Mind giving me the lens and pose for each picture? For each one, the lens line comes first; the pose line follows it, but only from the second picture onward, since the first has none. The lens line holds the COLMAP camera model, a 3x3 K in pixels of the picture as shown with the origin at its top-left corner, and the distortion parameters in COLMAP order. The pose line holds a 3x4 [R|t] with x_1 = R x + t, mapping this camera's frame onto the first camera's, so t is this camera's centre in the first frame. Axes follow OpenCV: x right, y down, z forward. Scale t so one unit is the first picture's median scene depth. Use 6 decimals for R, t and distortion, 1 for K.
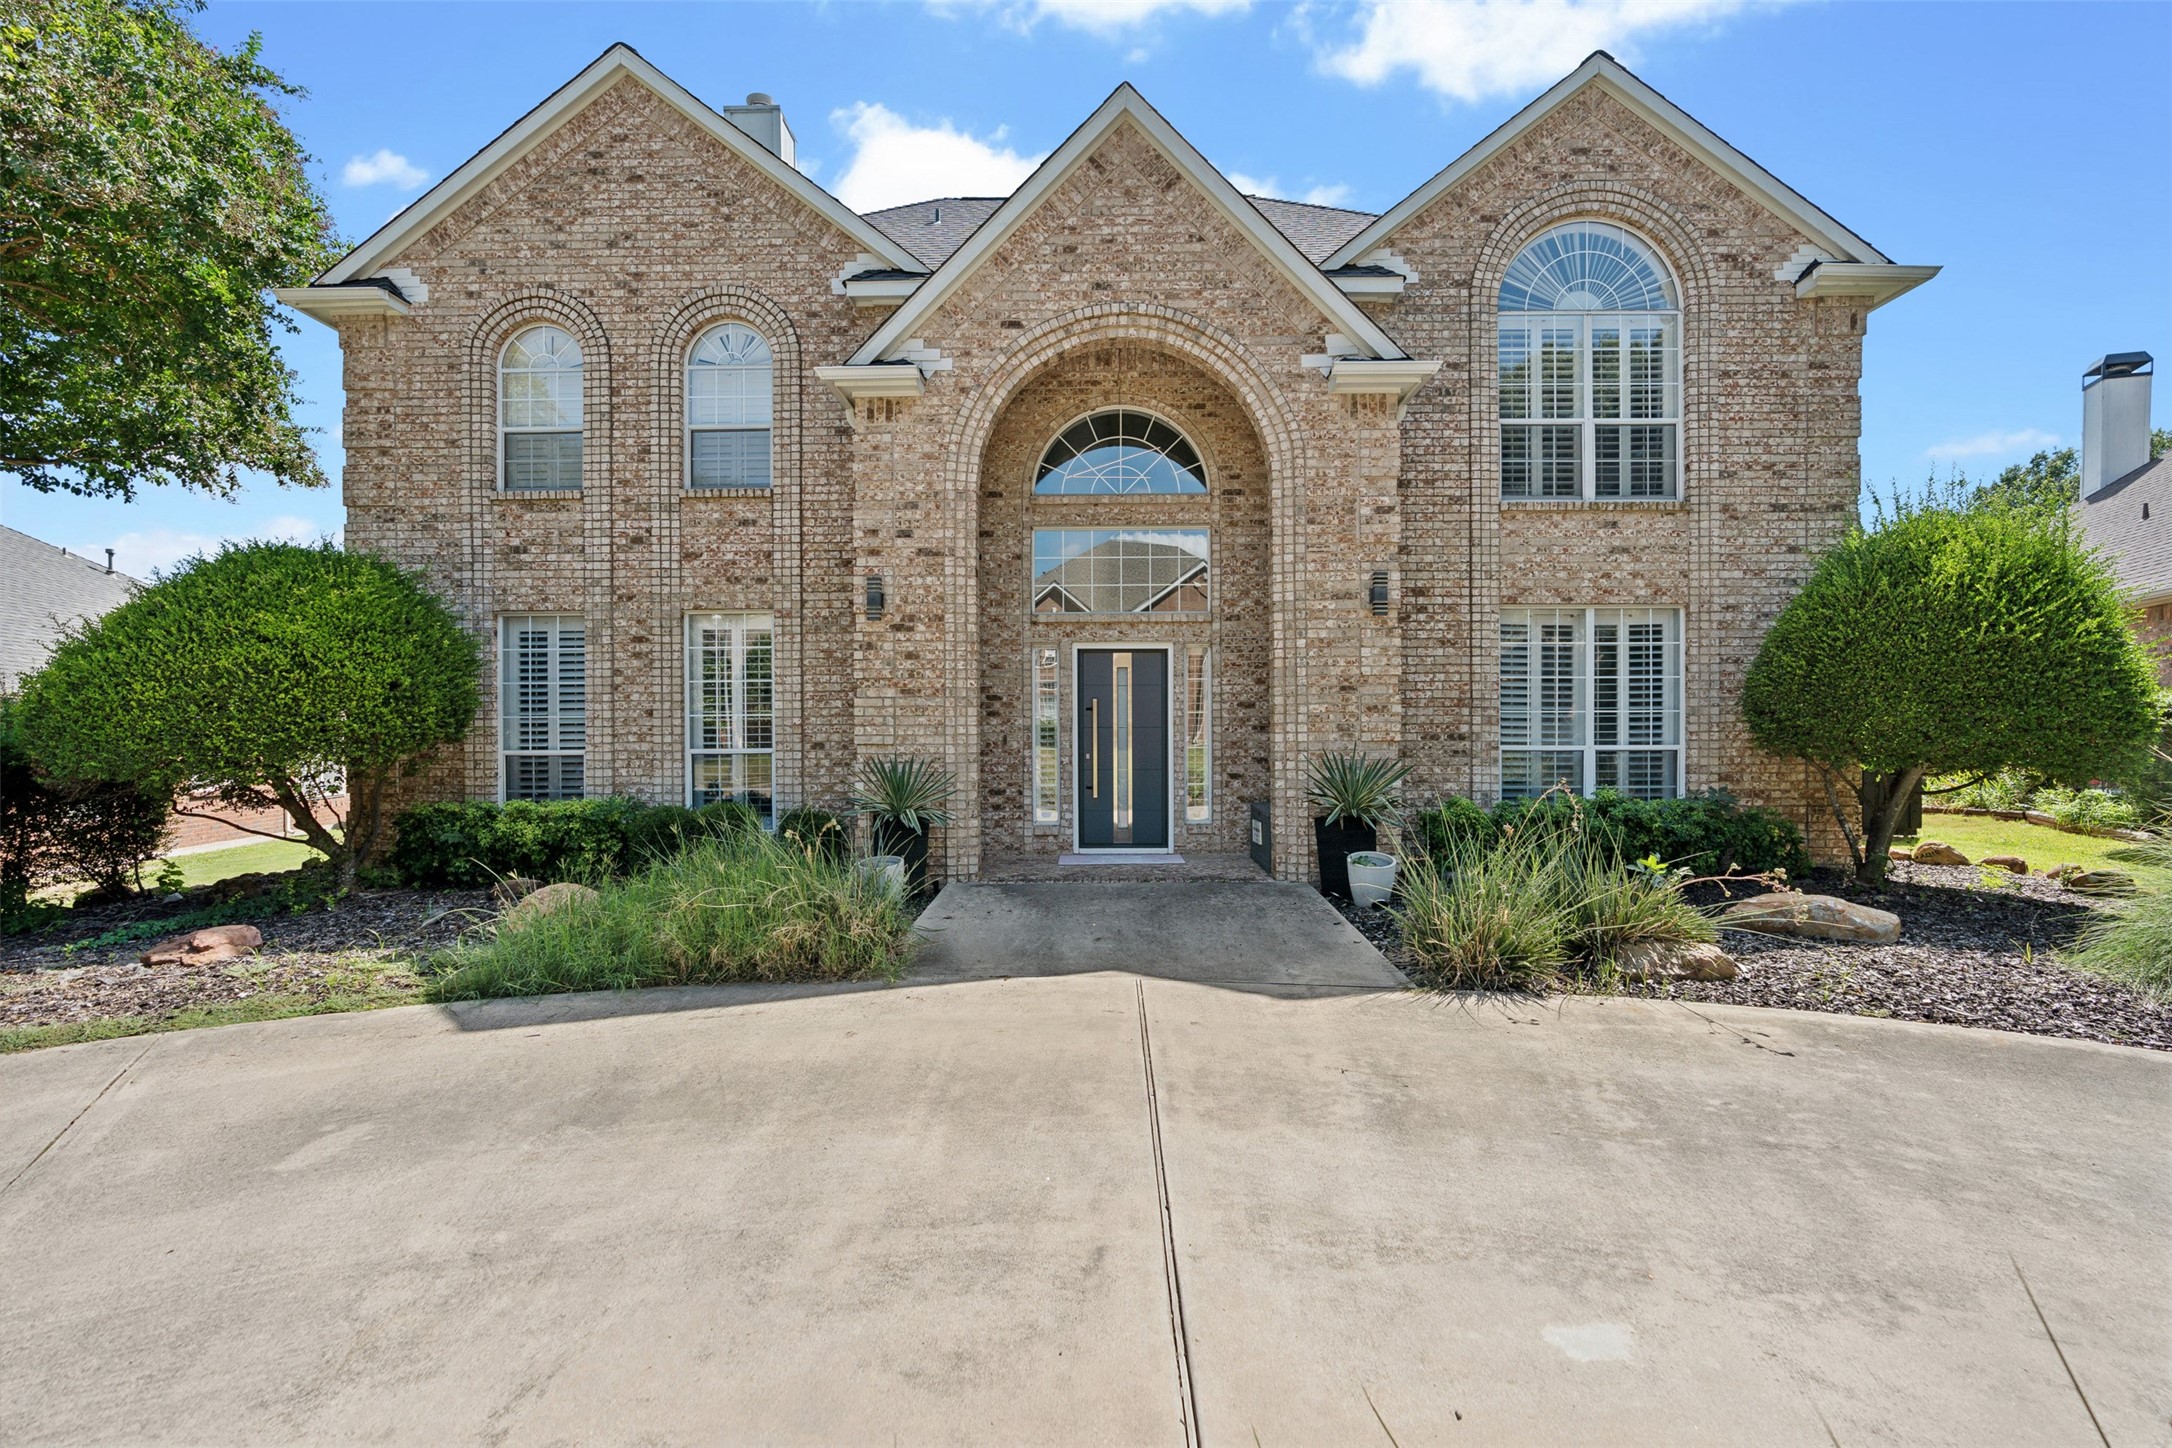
lens RADIAL K [[975.6, 0, 1091.6], [0, 975.6, 748.4], [0, 0, 1]] dist [-0.004610, 0.000935]
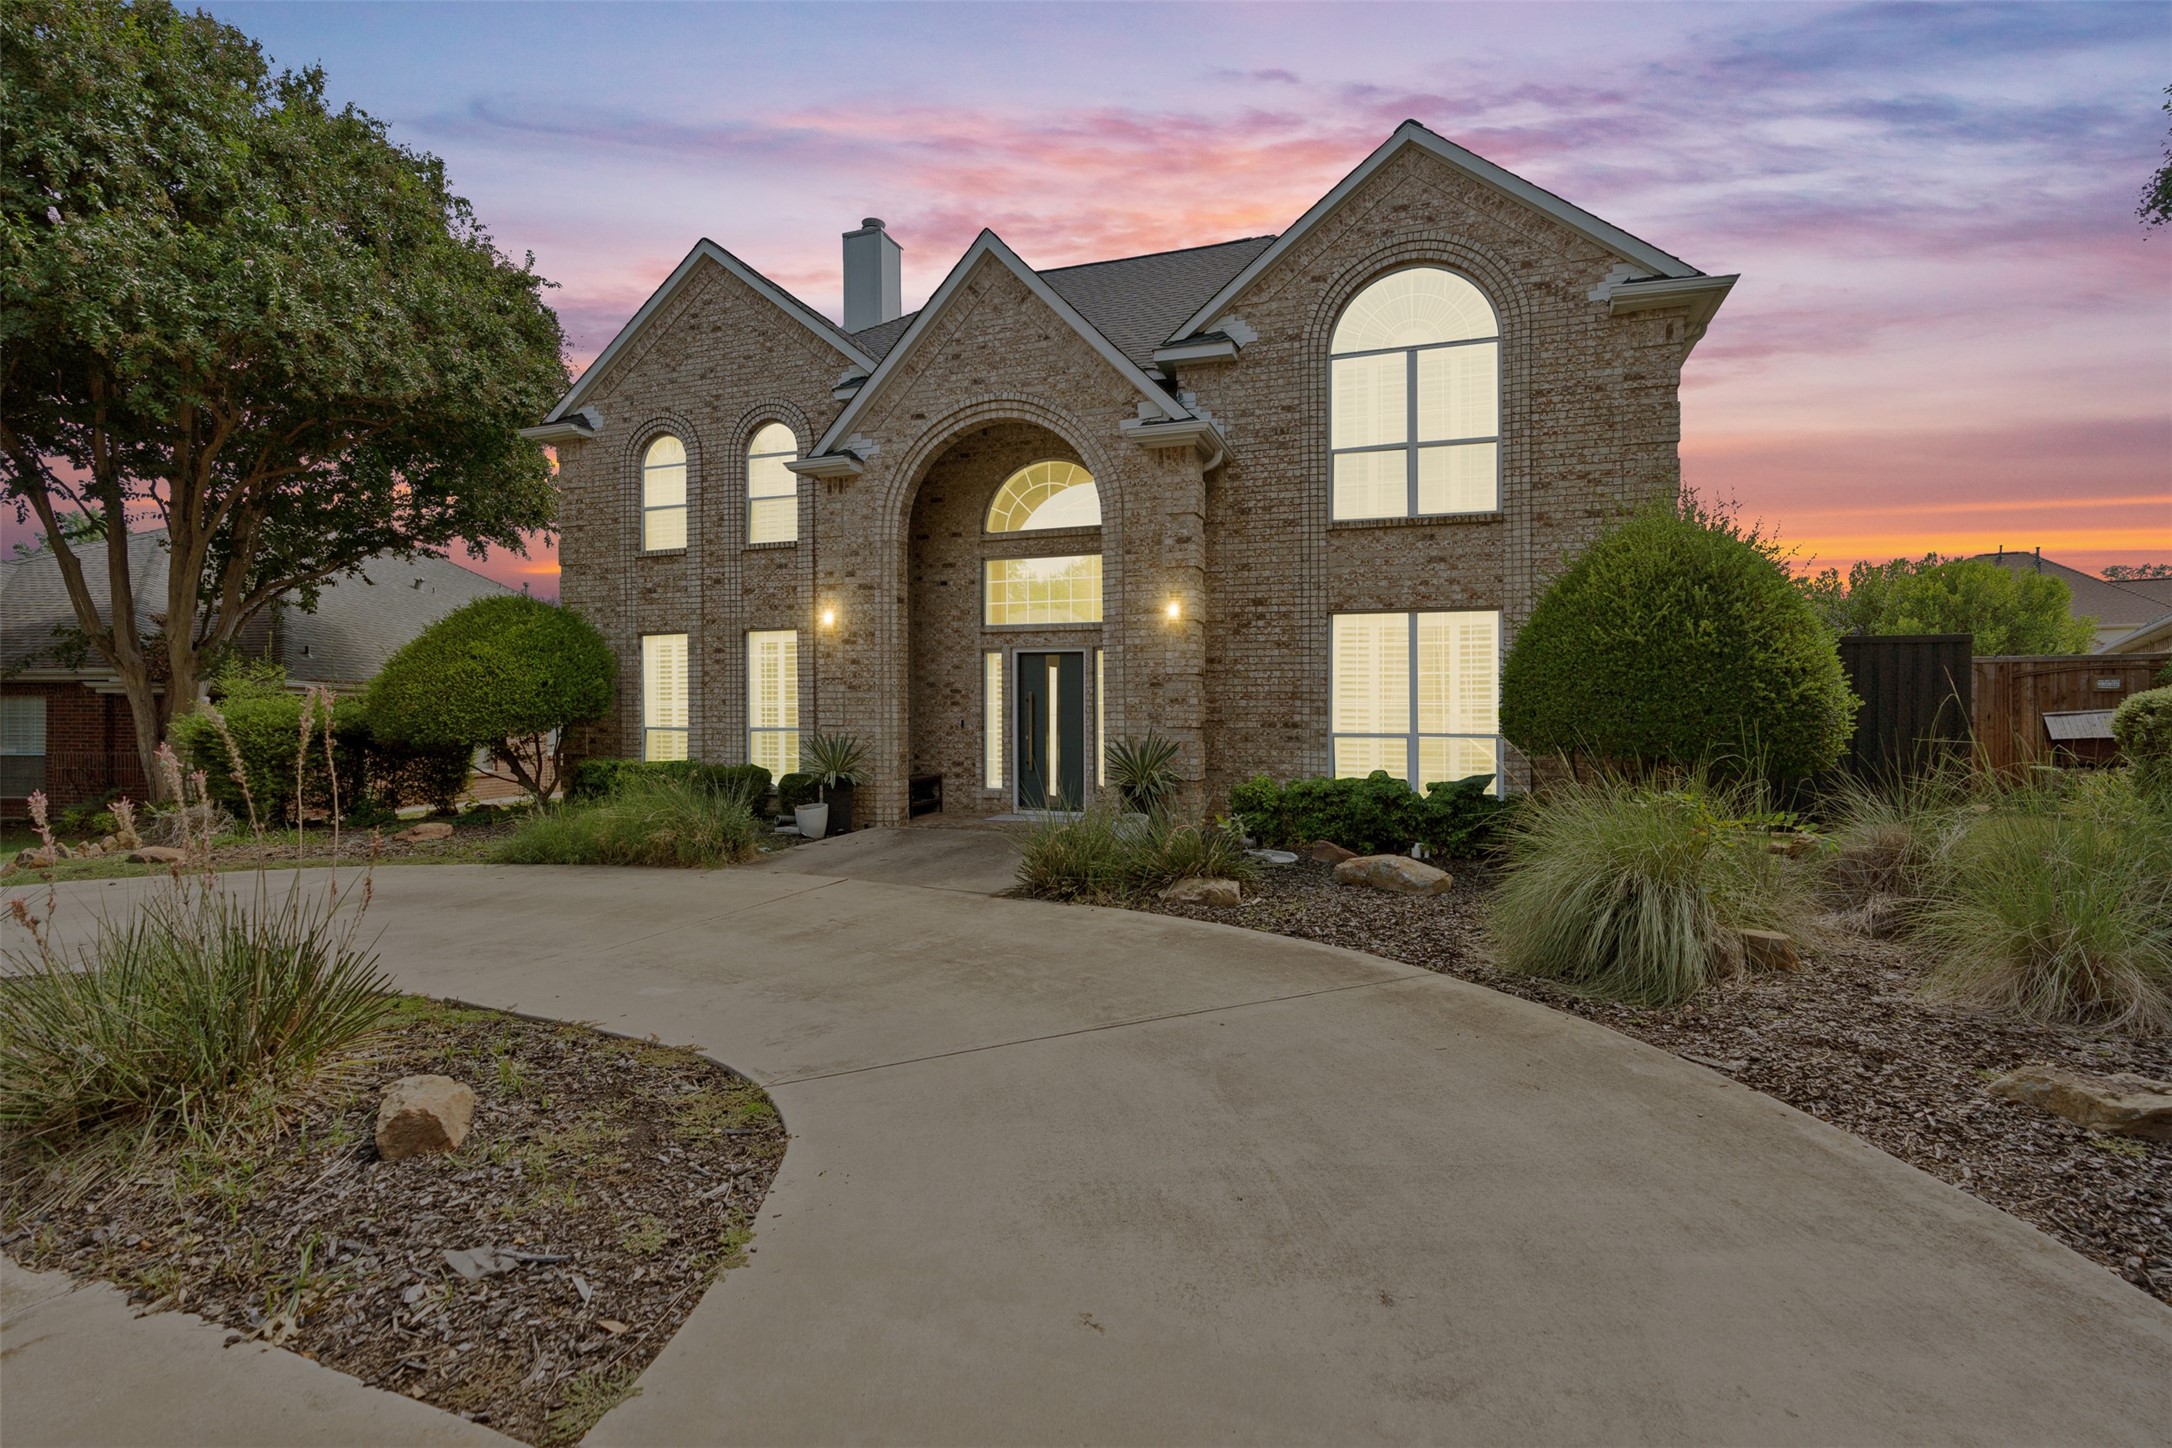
lens RADIAL K [[975.6, 0, 1091.6], [0, 975.6, 748.4], [0, 0, 1]] dist [-0.004610, 0.000935]
pose [[0.947429, 0.019131, -0.319395, 0.530161], [-0.015026, 0.999770, 0.015310, 0.002251], [0.319614, -0.009706, 0.947498, -0.191431]]
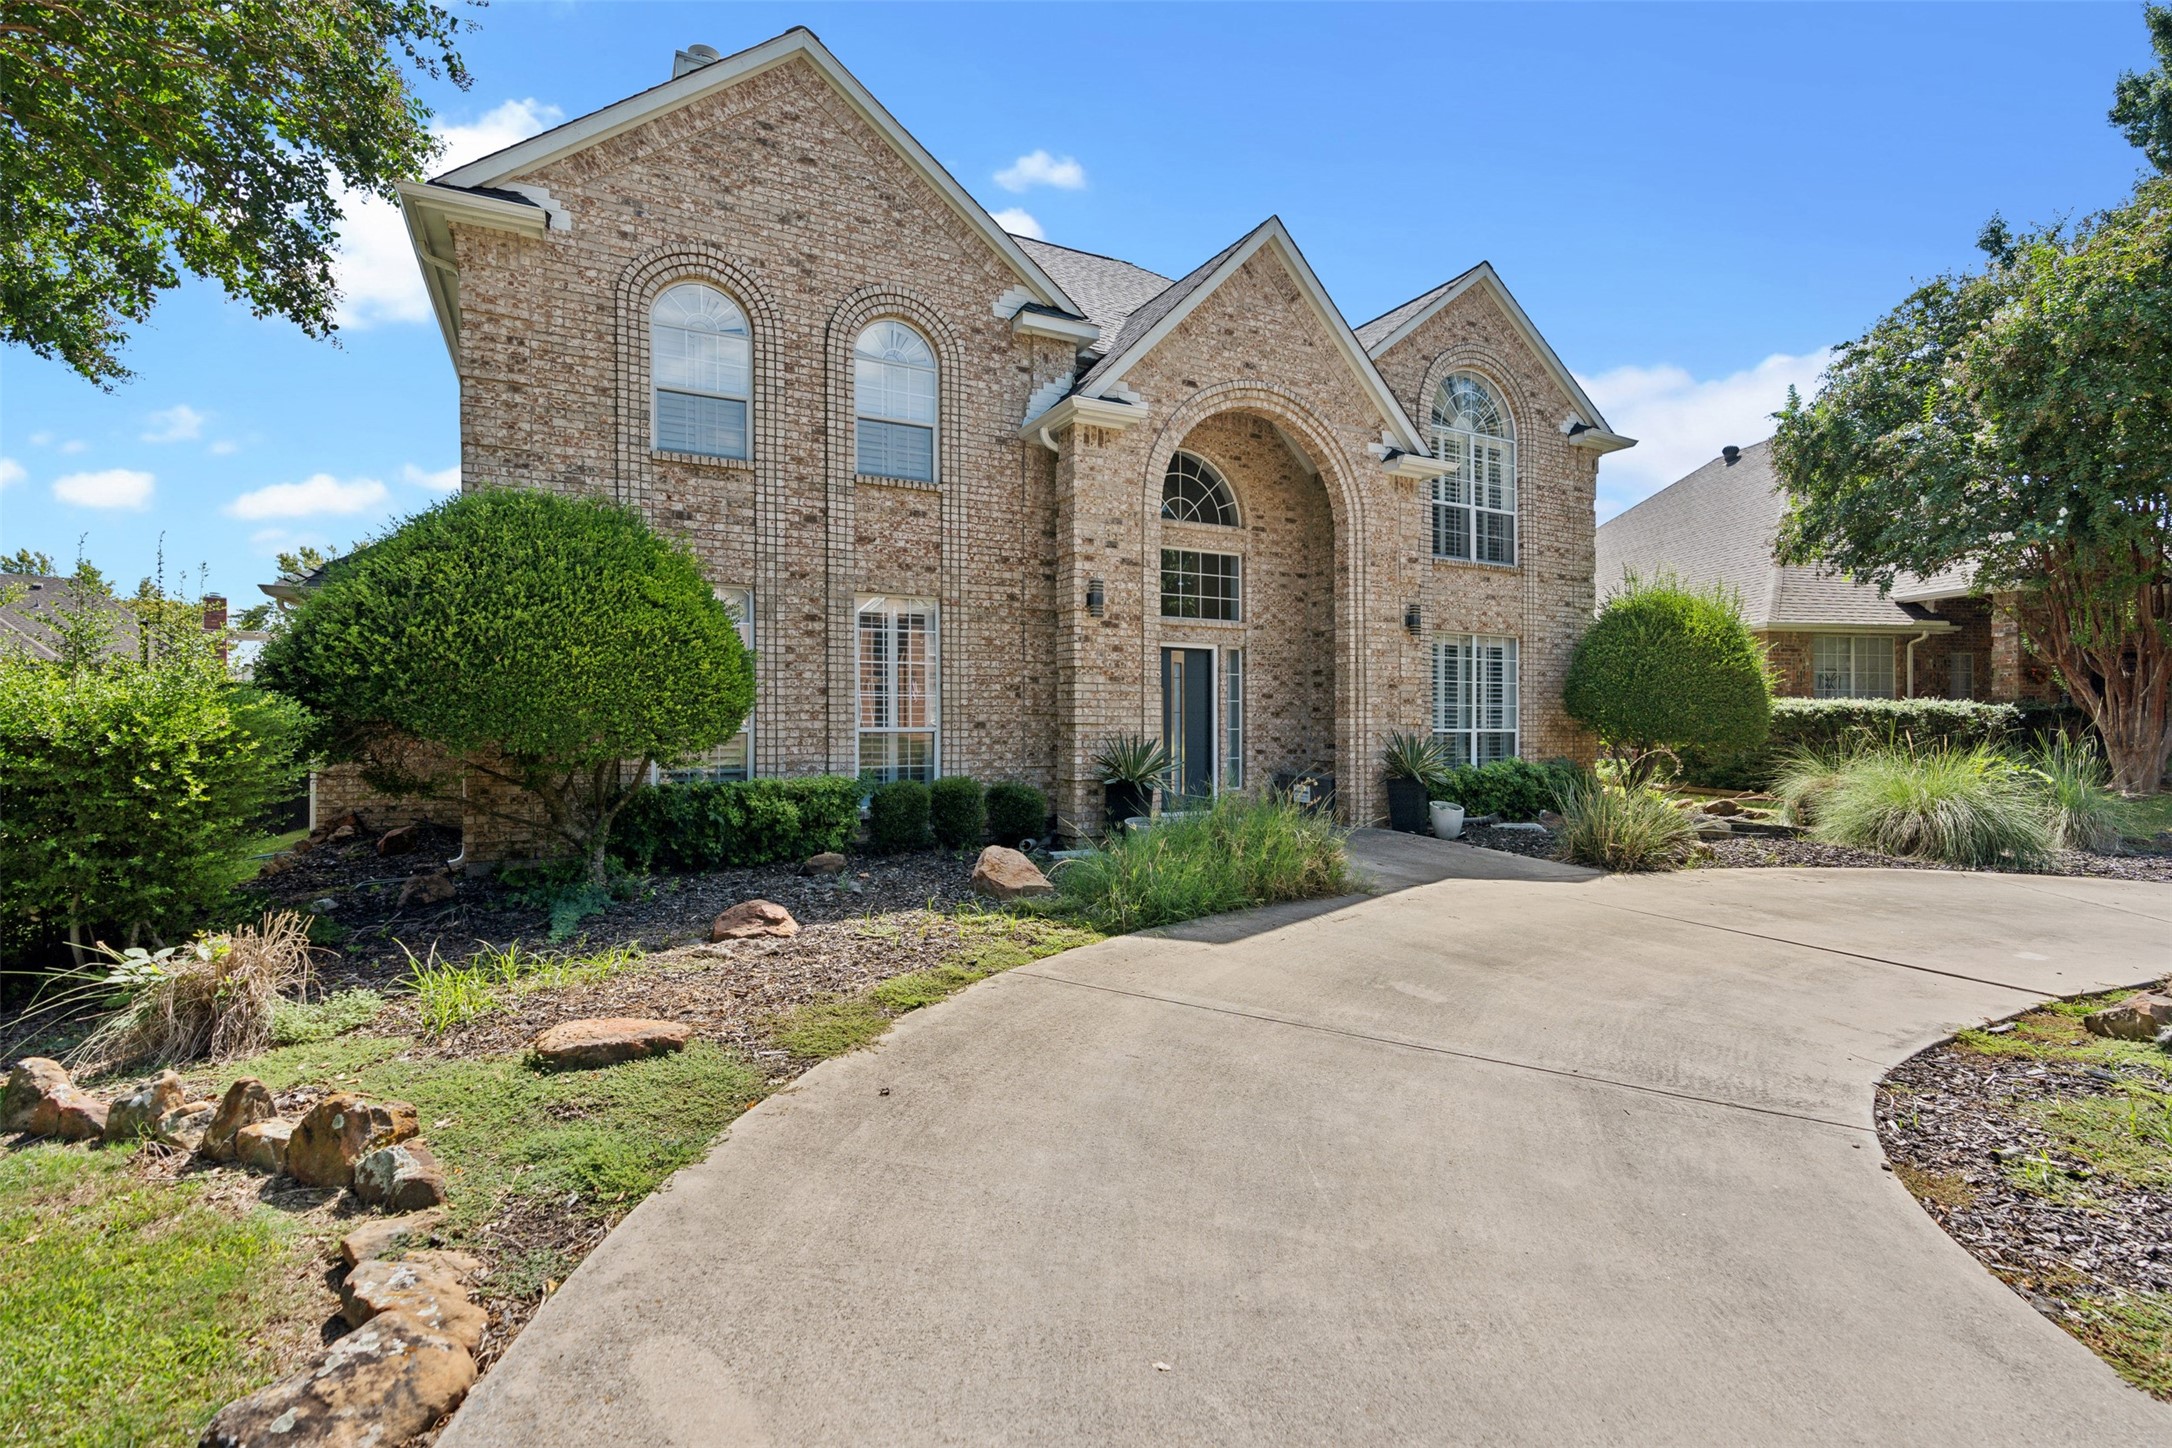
lens RADIAL K [[989.3, 0, 1075.5], [0, 989.3, 720.4], [0, 0, 1]] dist [-0.005407, -0.000017]
pose [[0.882690, 0.010309, 0.469843, -0.712934], [-0.002010, 0.999833, -0.018160, 0.012013], [-0.469952, 0.015086, 0.882563, -0.024348]]
